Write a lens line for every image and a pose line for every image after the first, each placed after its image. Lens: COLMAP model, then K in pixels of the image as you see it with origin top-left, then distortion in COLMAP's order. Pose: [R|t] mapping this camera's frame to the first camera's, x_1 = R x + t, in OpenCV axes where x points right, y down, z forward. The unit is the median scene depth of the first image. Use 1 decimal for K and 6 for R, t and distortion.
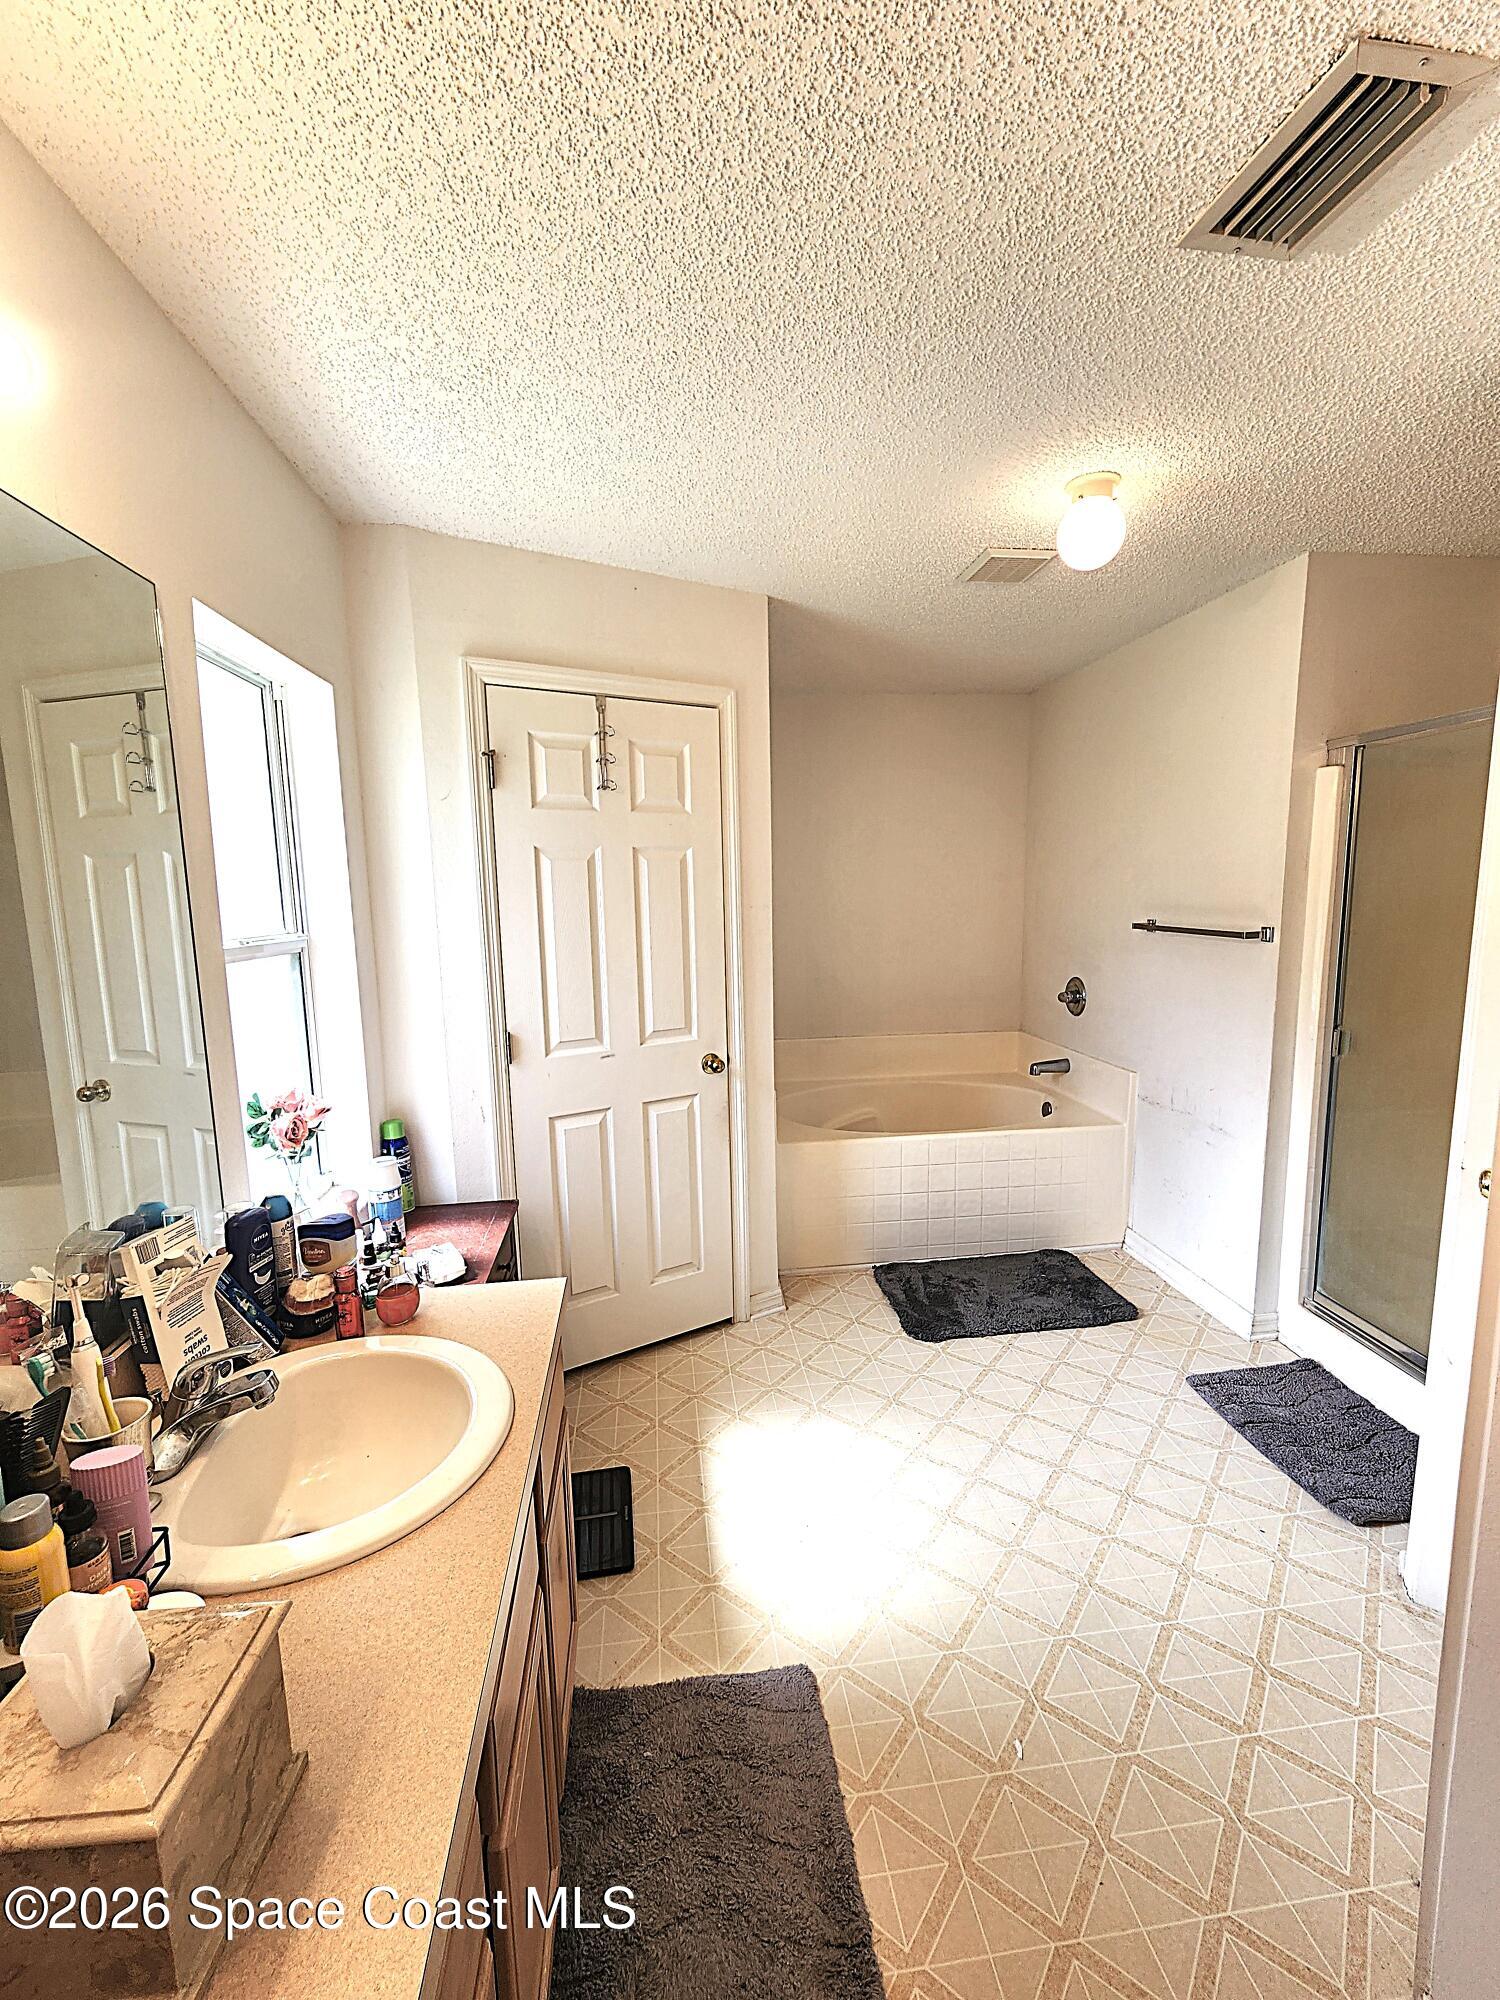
lens RADIAL K [[817.0, 0, 750.0], [0, 817.0, 1000.0], [0, 0, 1]] dist [-0.003999, -0.000510]
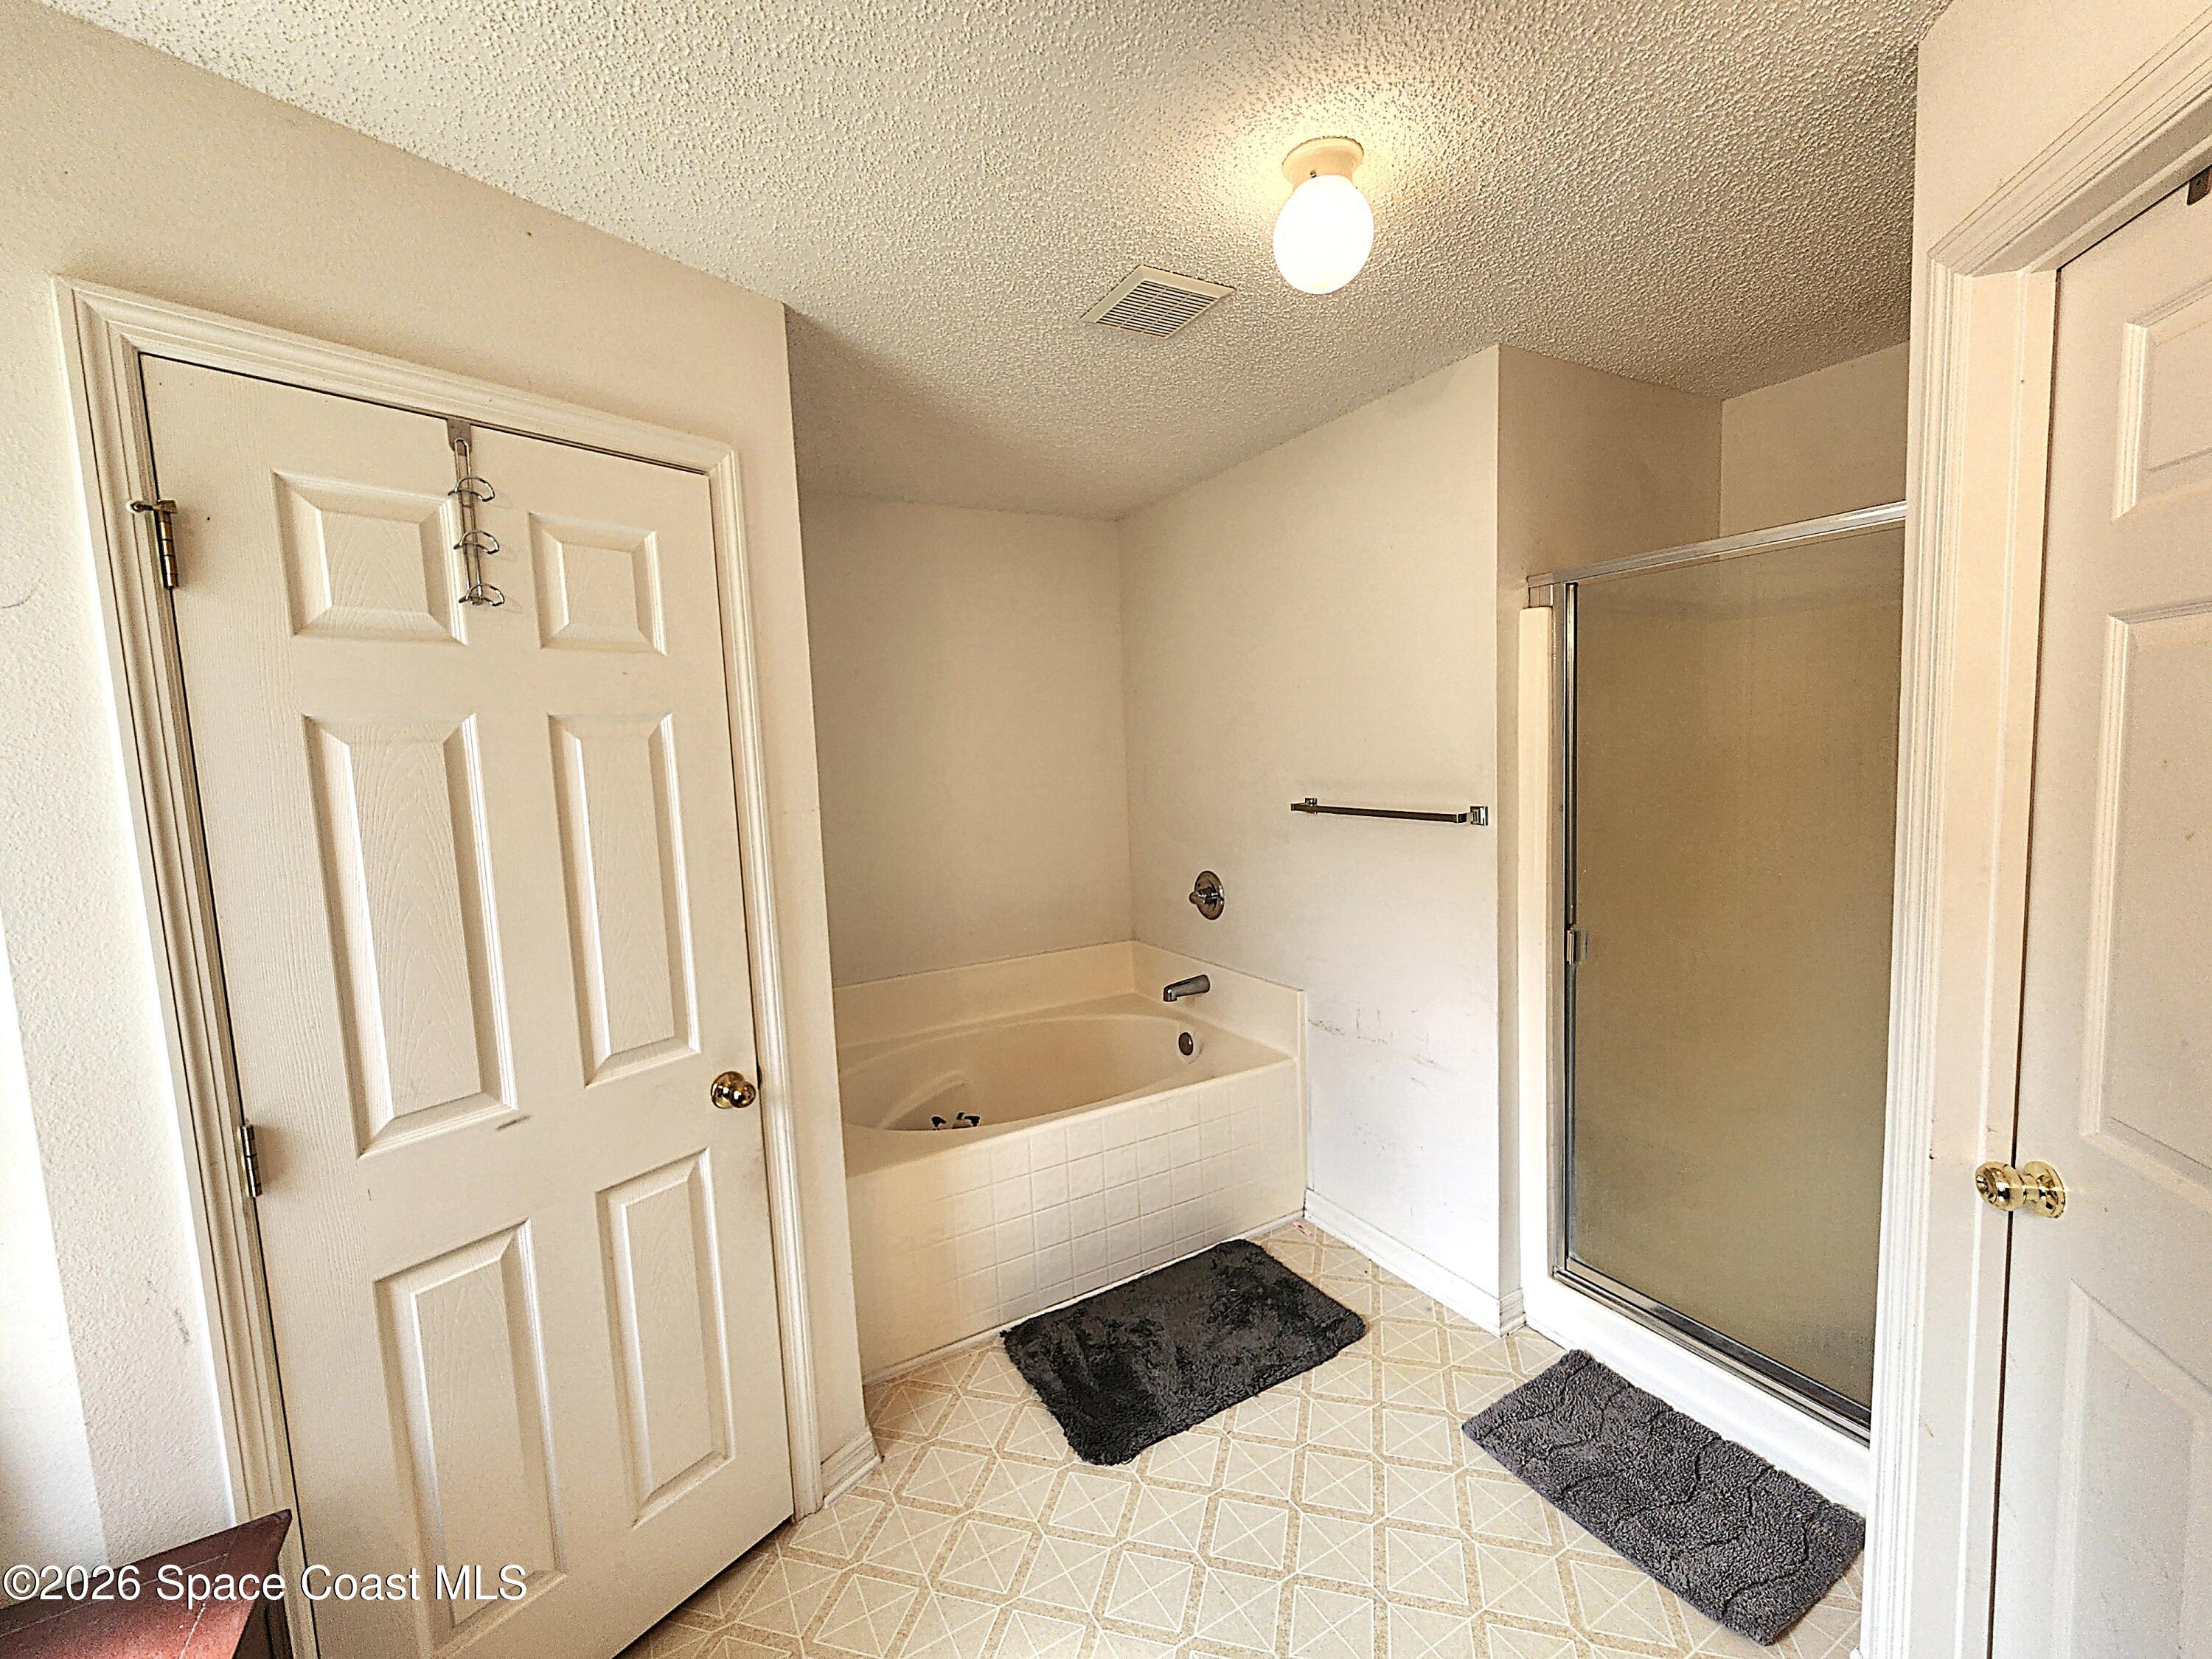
lens RADIAL K [[903.6, 0, 1104.5], [0, 903.6, 824.6], [0, 0, 1]] dist [-0.003999, -0.000510]
pose [[0.922372, -0.055924, 0.382234, -0.036973], [0.078216, 0.996008, -0.043021, -0.060517], [-0.378302, 0.069578, 0.923064, 0.315651]]
